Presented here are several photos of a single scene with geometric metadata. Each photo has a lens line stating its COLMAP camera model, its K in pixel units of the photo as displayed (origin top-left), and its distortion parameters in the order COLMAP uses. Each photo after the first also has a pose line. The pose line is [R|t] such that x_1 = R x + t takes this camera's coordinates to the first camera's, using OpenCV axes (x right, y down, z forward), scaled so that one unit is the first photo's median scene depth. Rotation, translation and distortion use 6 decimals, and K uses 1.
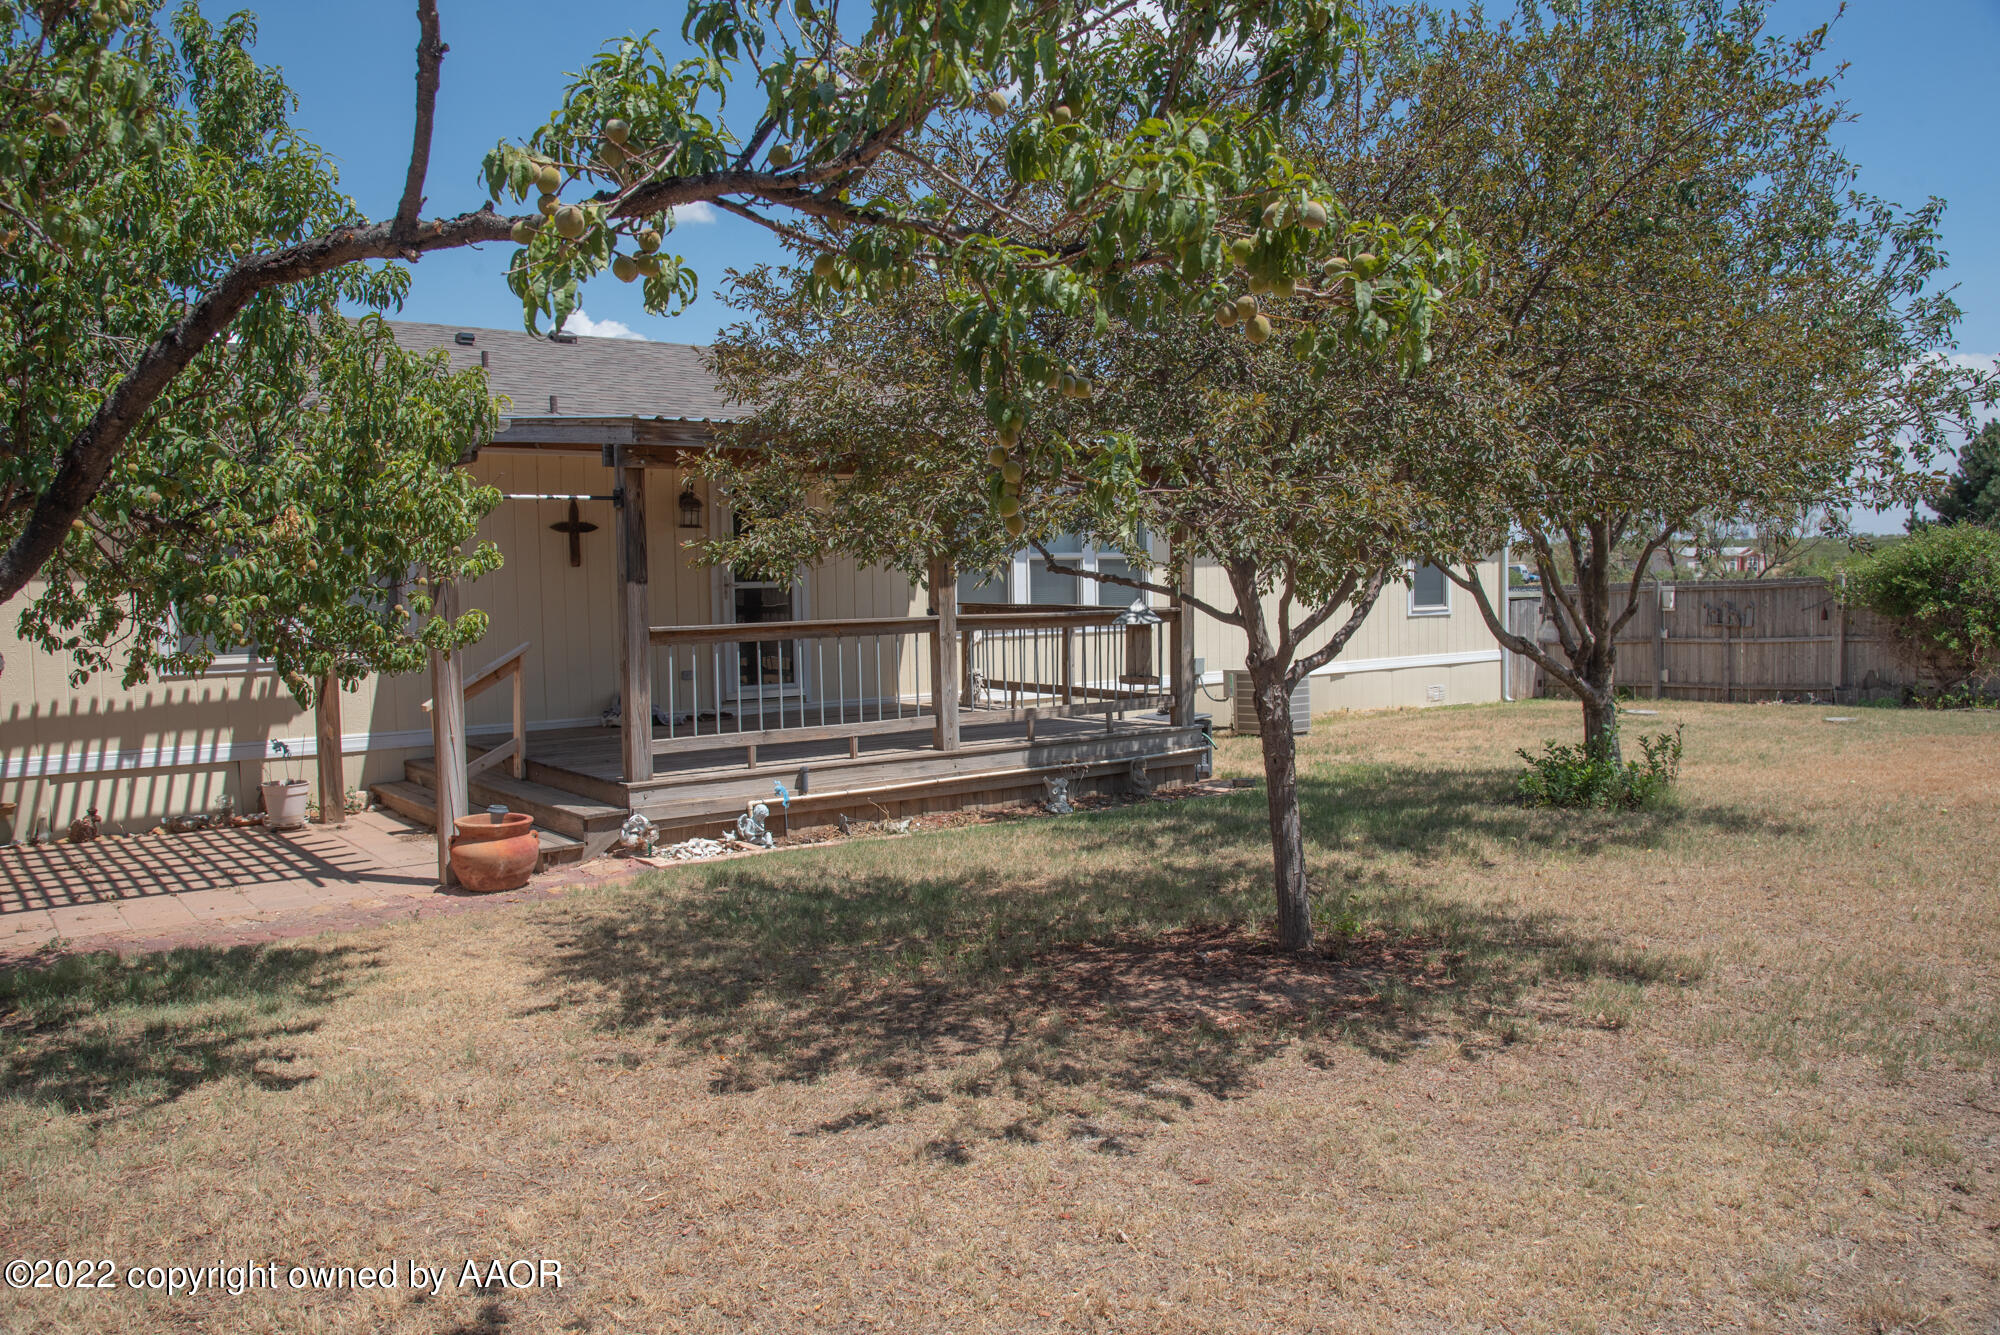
lens RADIAL K [[1521.5, 0, 1000.0], [0, 1521.5, 667.5], [0, 0, 1]] dist [-0.093057, 0.111653]
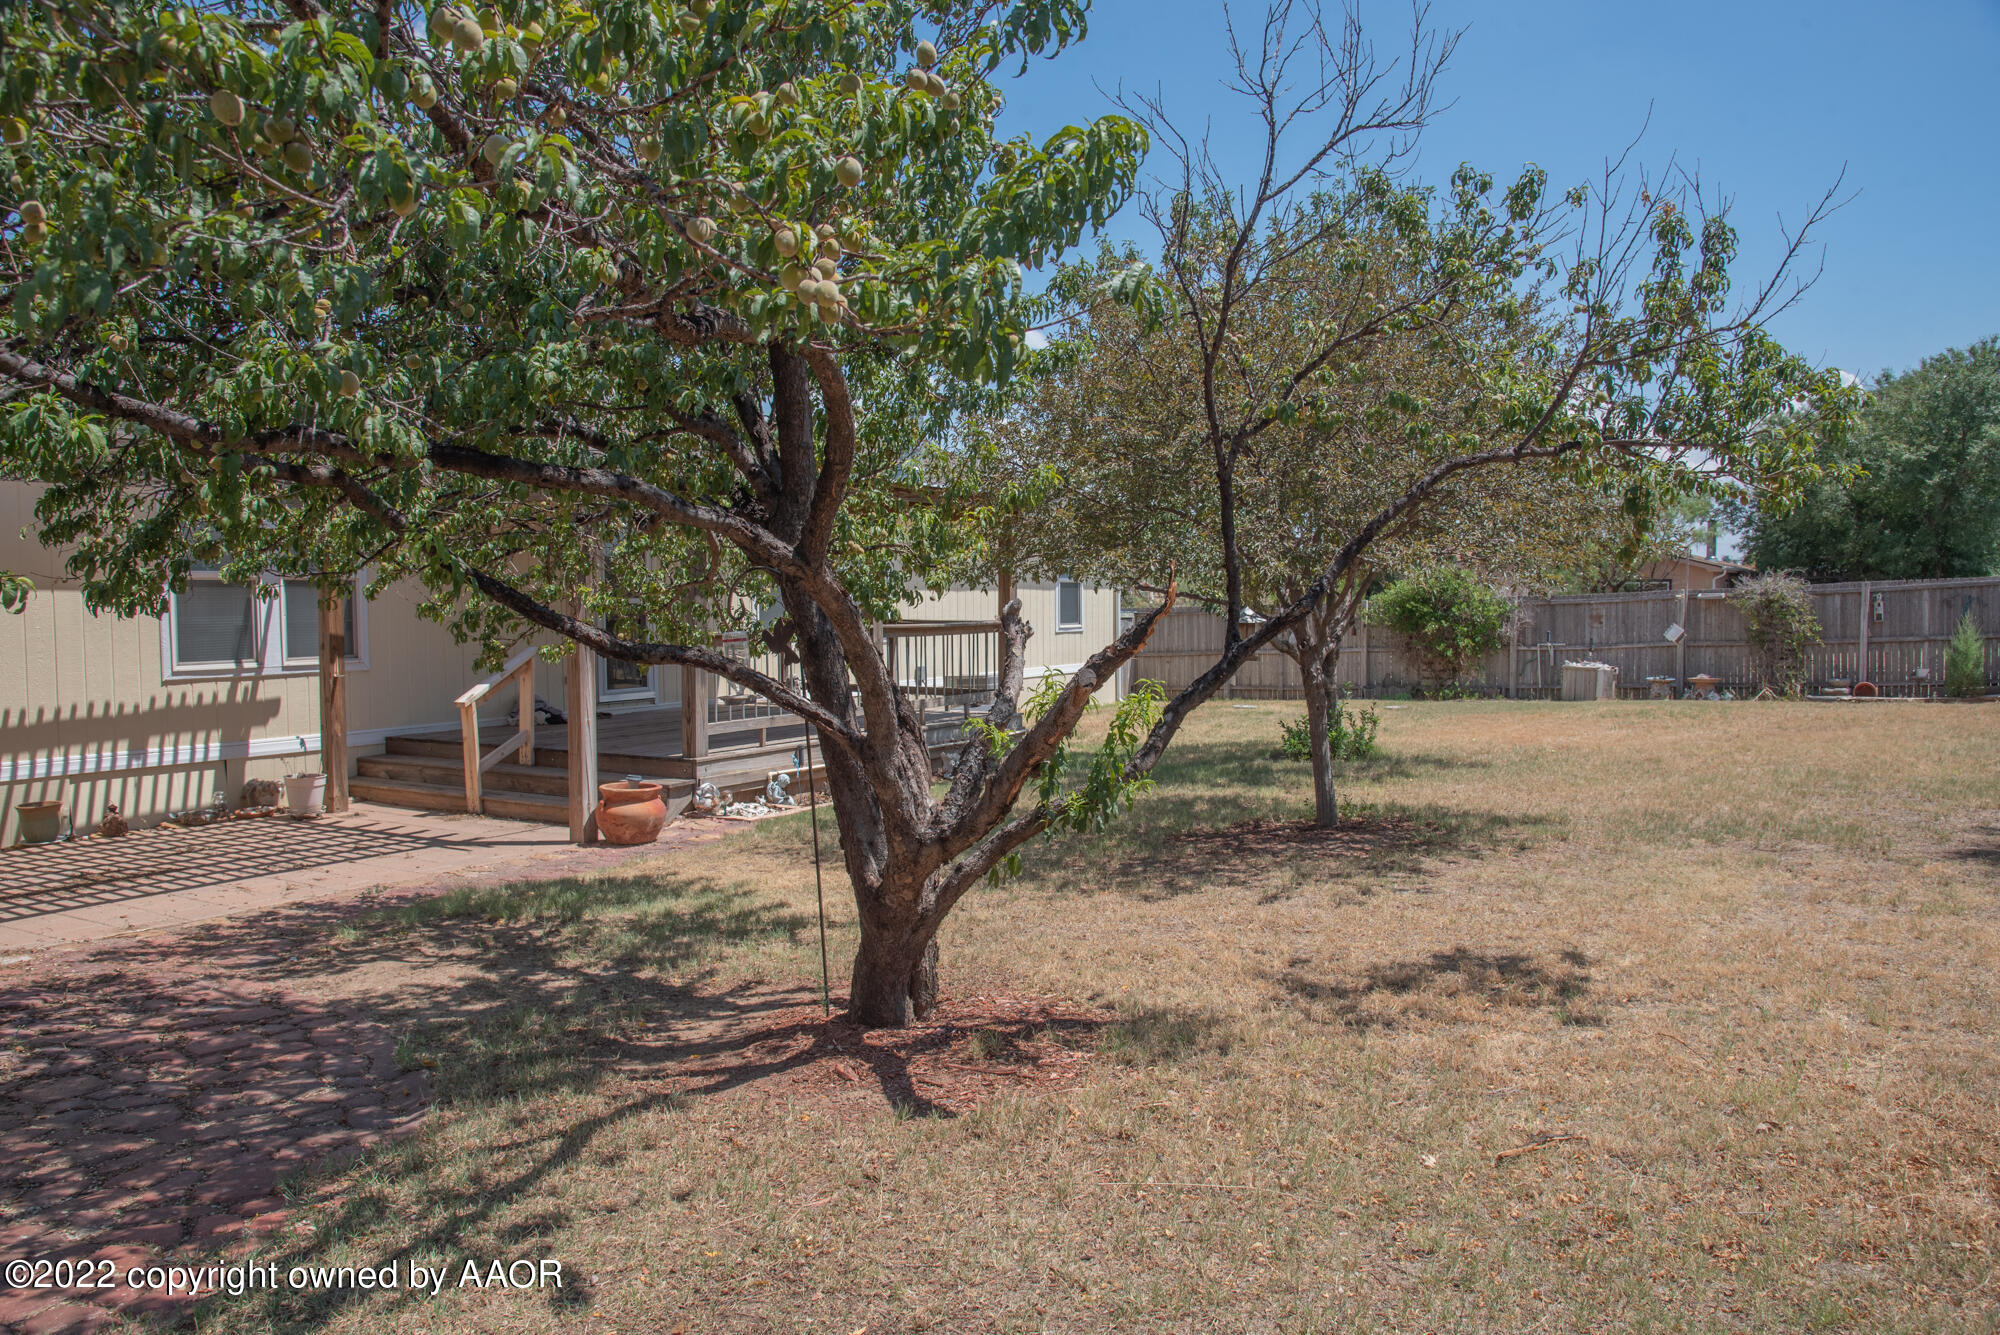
lens RADIAL K [[1521.5, 0, 1000.0], [0, 1521.5, 667.5], [0, 0, 1]] dist [-0.093057, 0.111653]
pose [[0.930272, -0.007713, 0.366789, -0.400579], [0.014178, 0.999788, -0.014937, 0.020877], [-0.366596, 0.019096, 0.930184, -0.209297]]
